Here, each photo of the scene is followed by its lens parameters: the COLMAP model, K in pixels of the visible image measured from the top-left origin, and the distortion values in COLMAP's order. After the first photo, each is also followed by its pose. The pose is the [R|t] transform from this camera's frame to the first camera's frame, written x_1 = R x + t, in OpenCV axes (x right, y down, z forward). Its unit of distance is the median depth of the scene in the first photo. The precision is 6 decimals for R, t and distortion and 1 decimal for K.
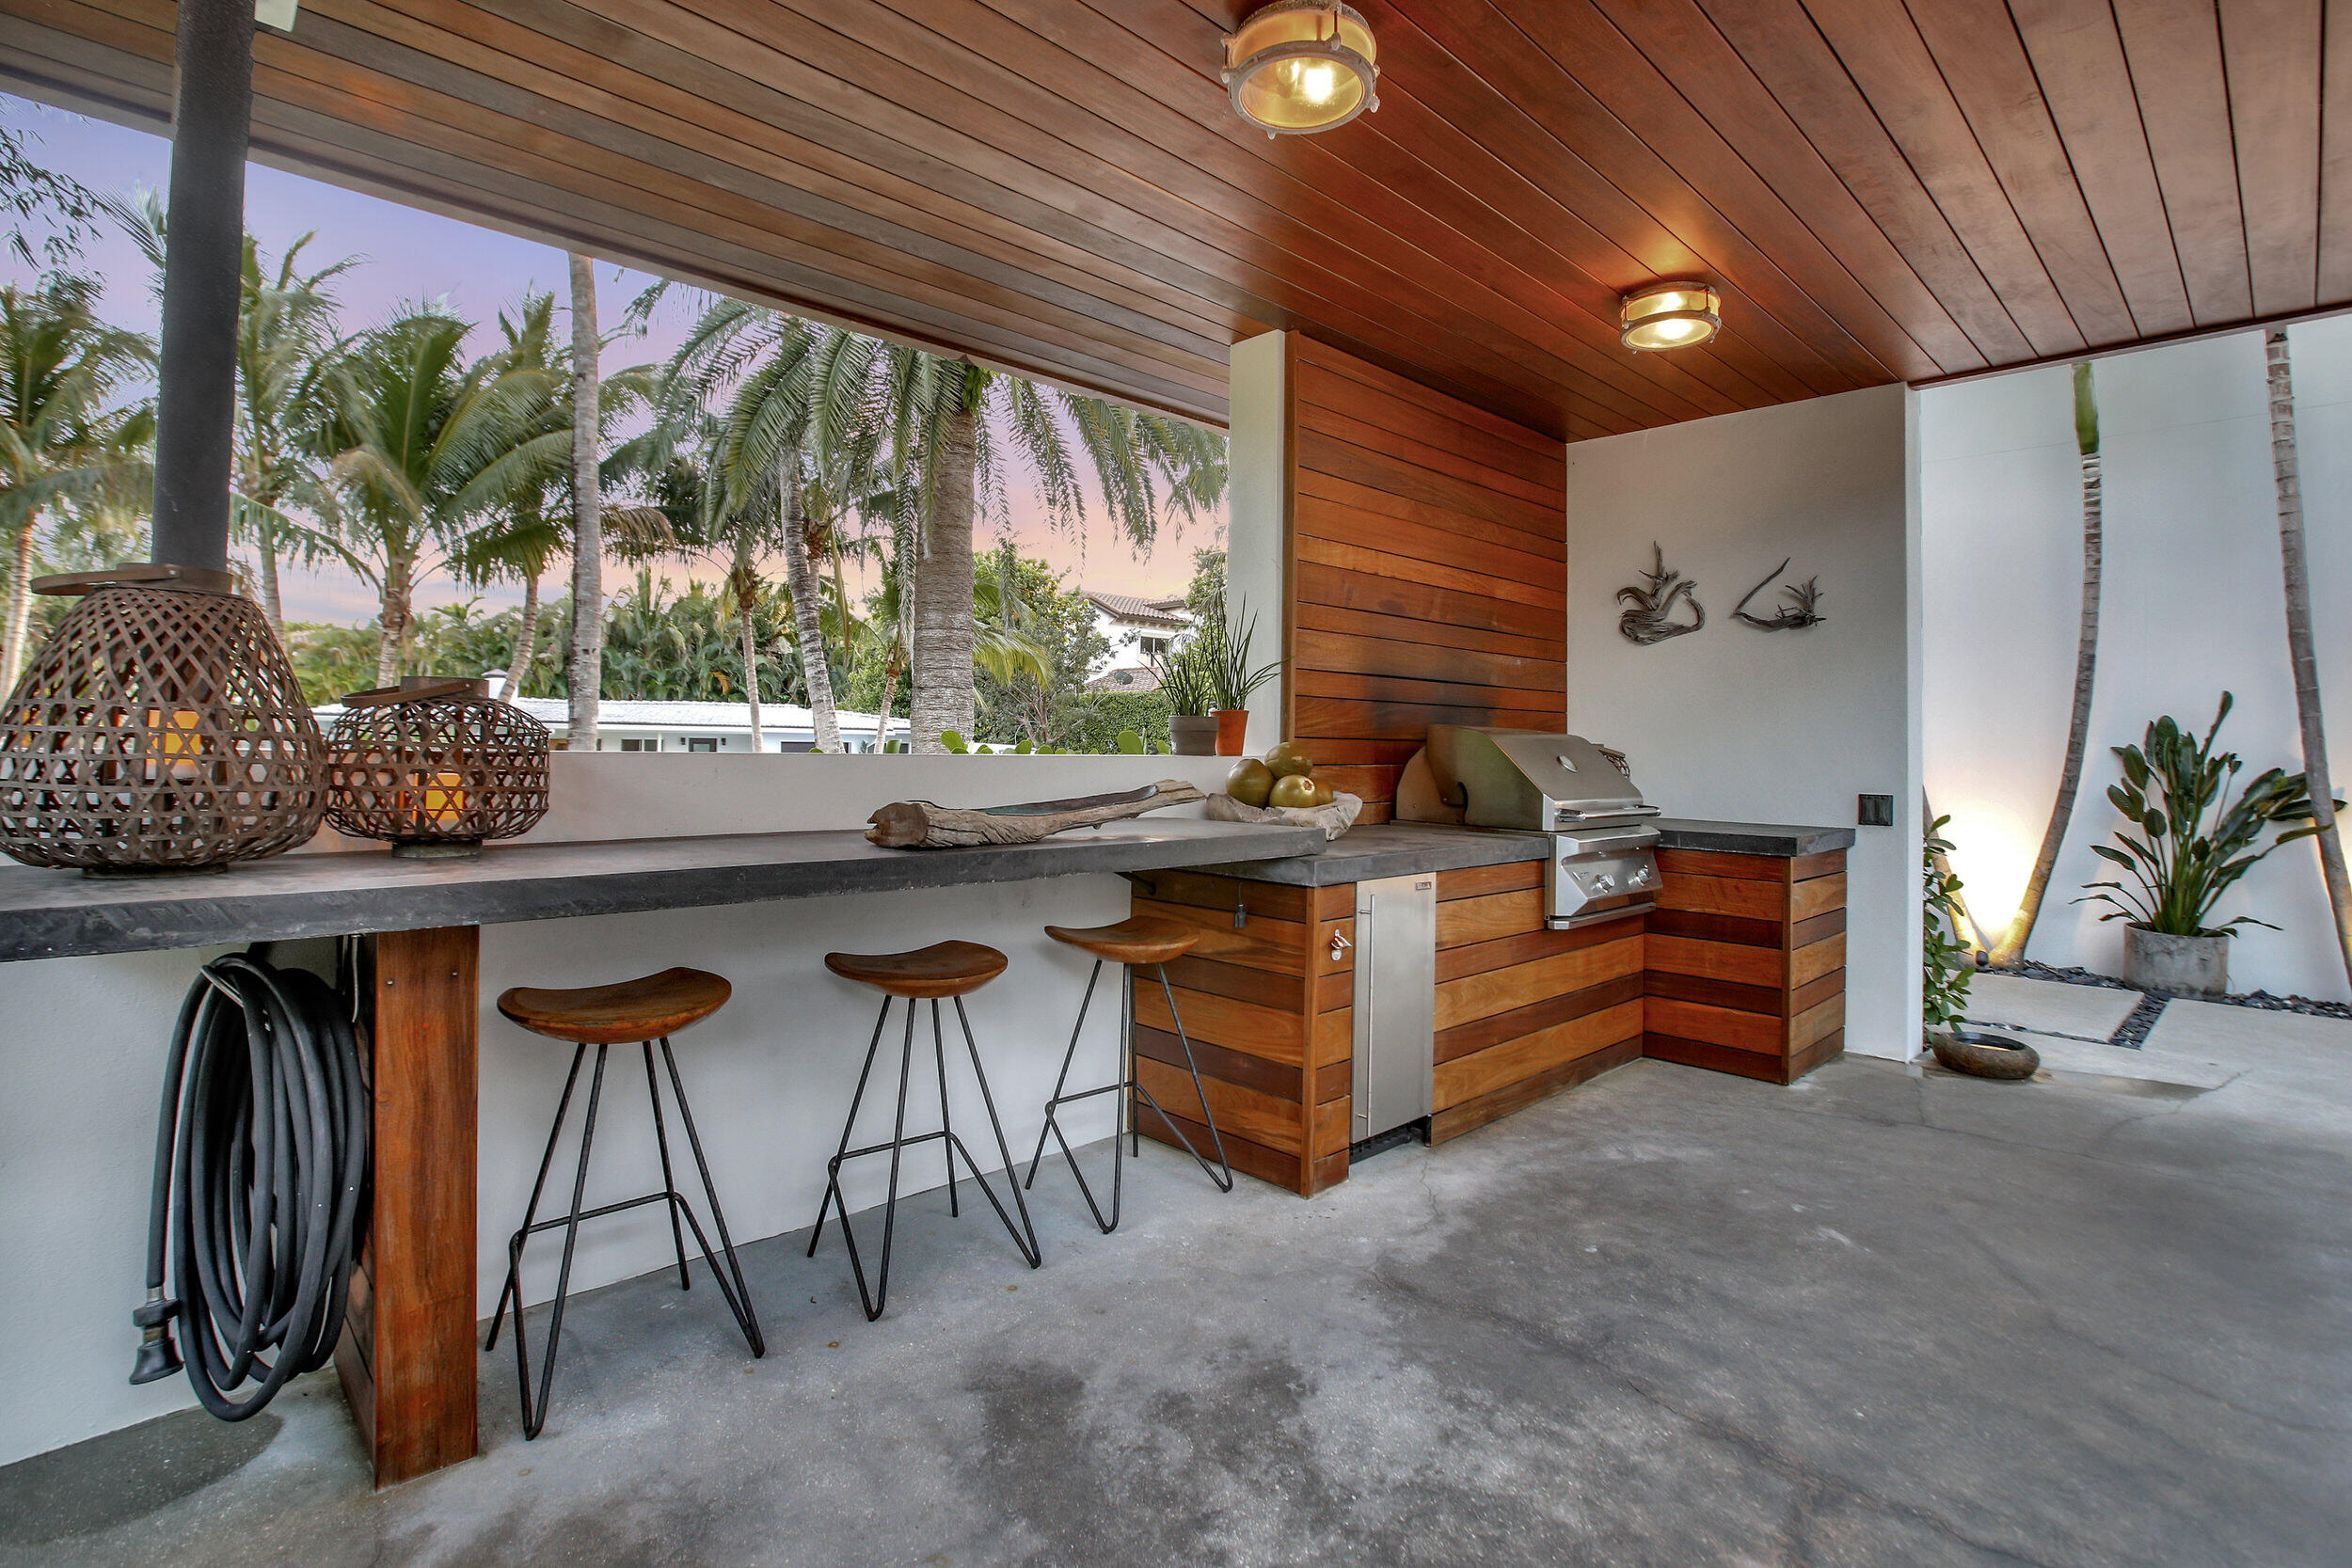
lens RADIAL K [[1105.8, 0, 1181.1], [0, 1105.8, 773.8], [0, 0, 1]] dist [-0.046277, 0.016890]
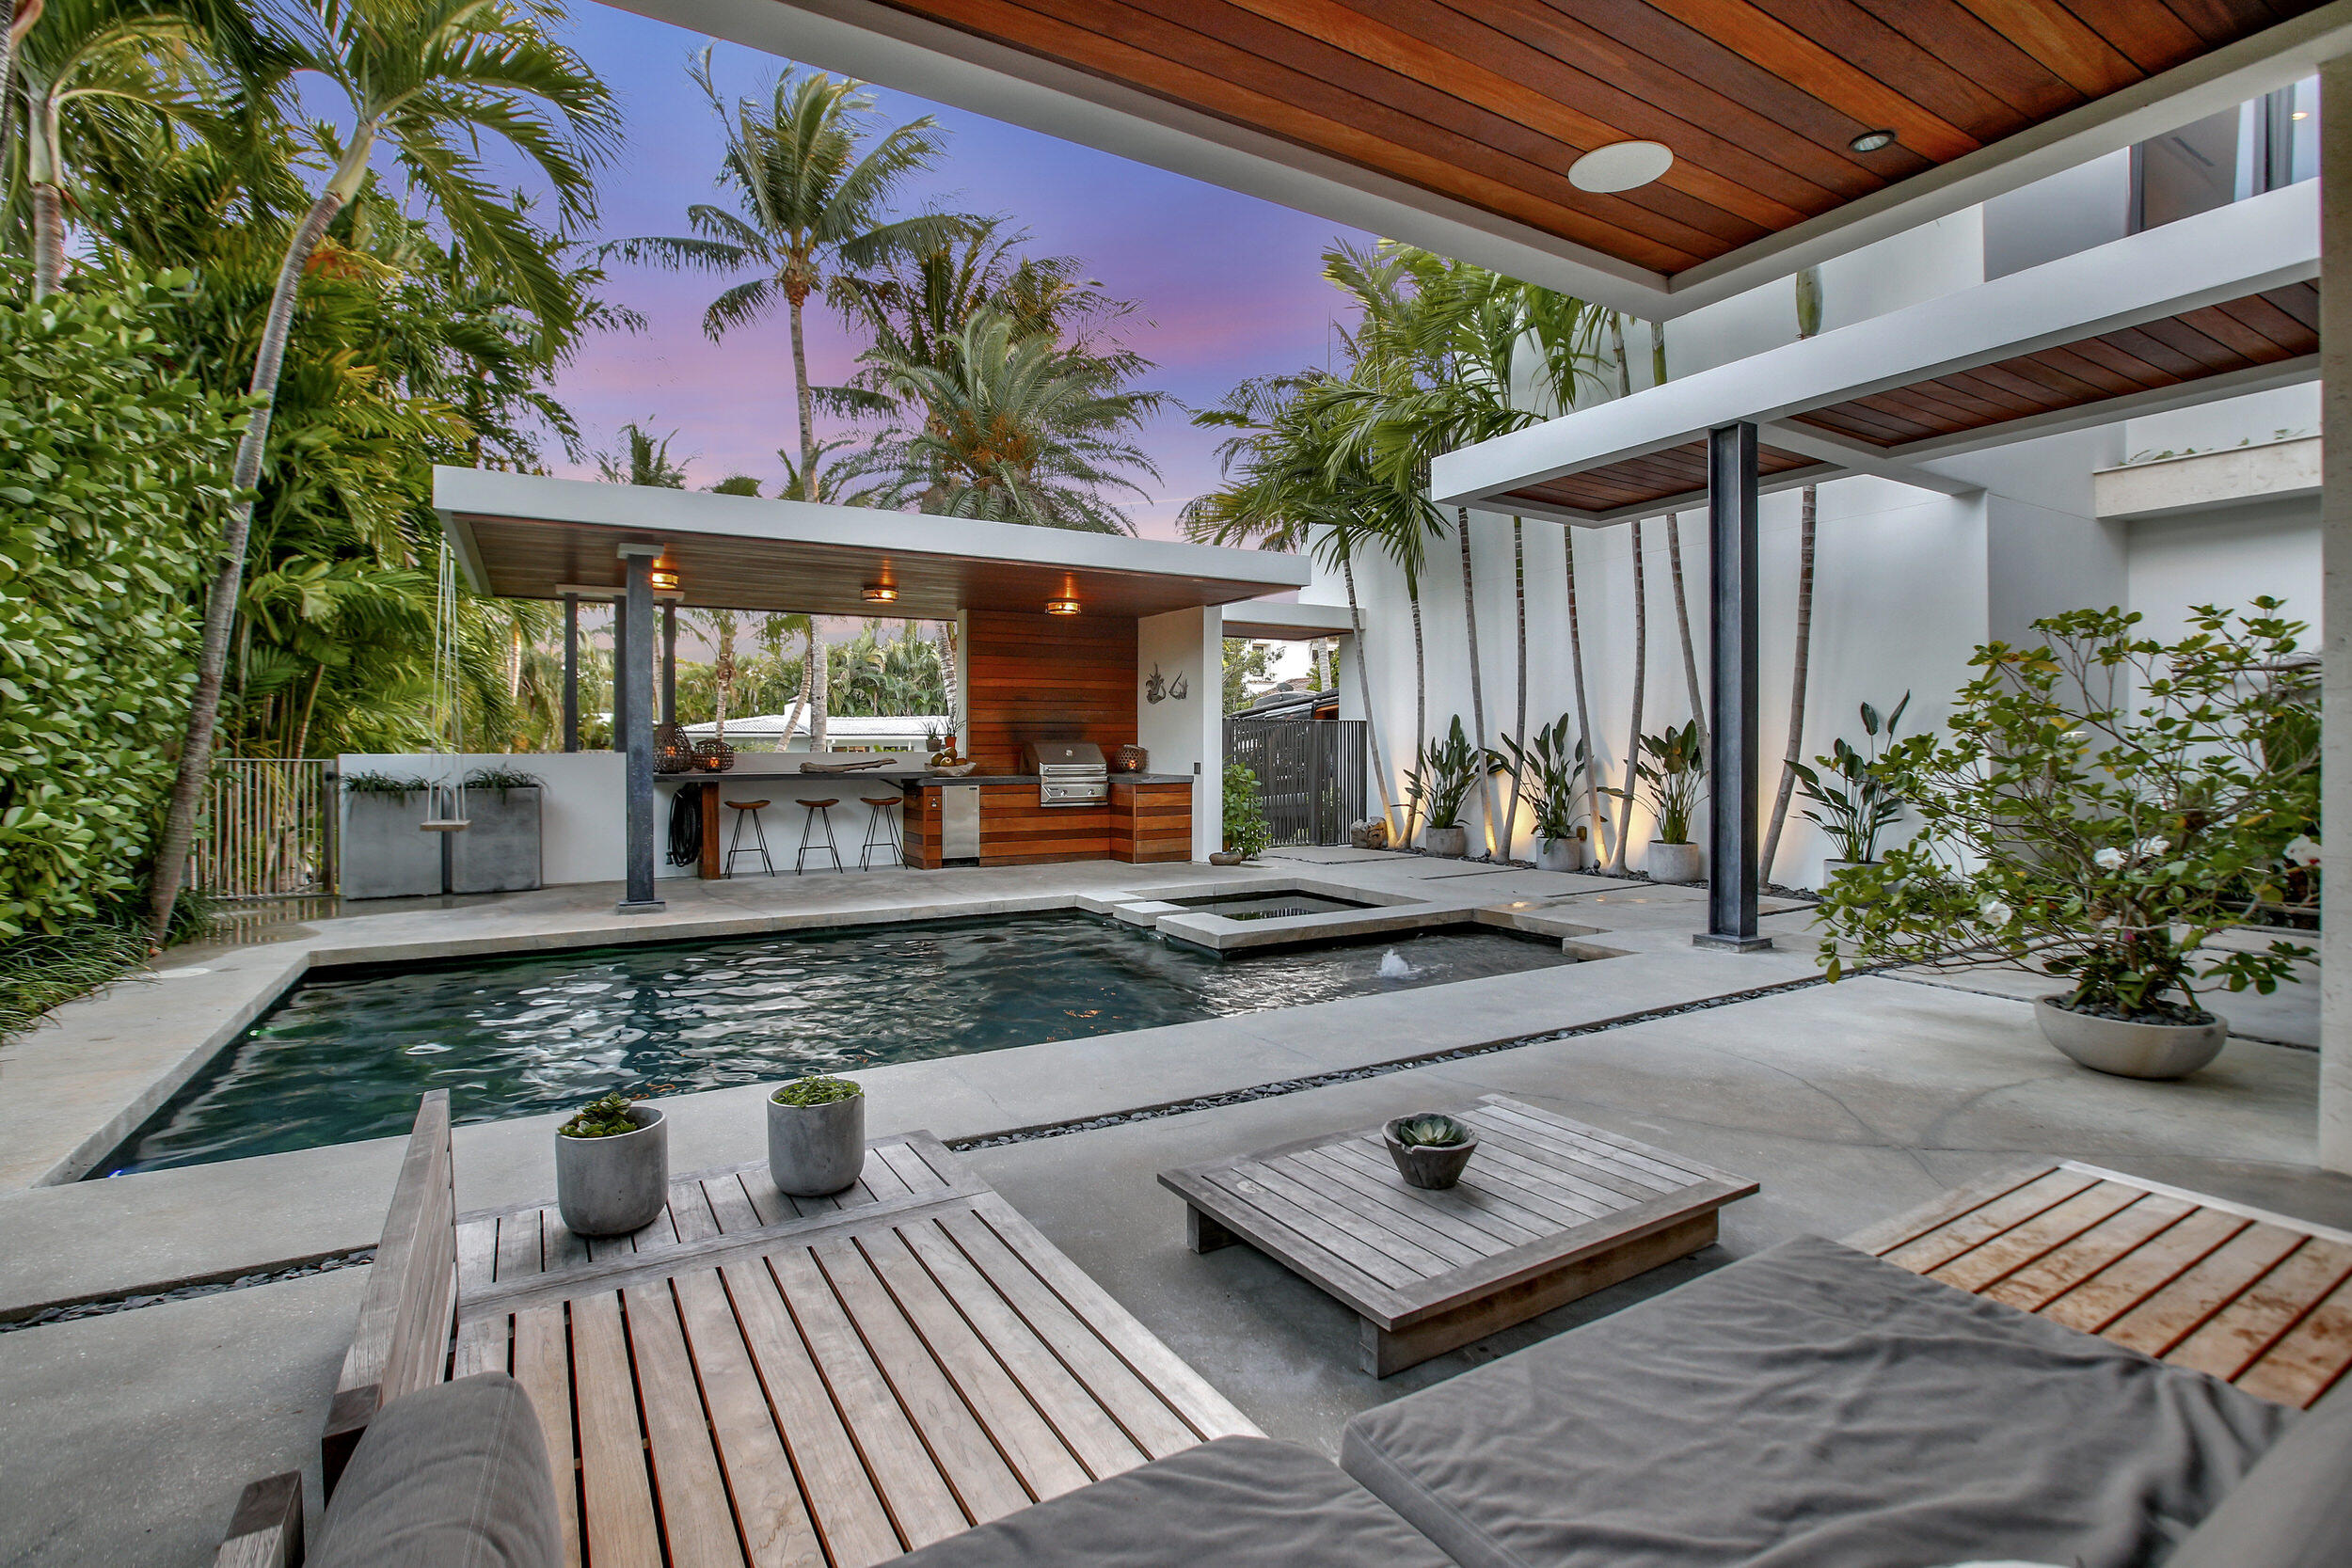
lens RADIAL K [[1105.8, 0, 1181.1], [0, 1105.8, 773.8], [0, 0, 1]] dist [-0.046277, 0.016890]
pose [[0.970643, -0.010483, -0.240297, 1.192899], [0.010256, 0.999945, -0.002194, 0.048908], [0.240307, -0.000335, 0.970697, -1.543013]]
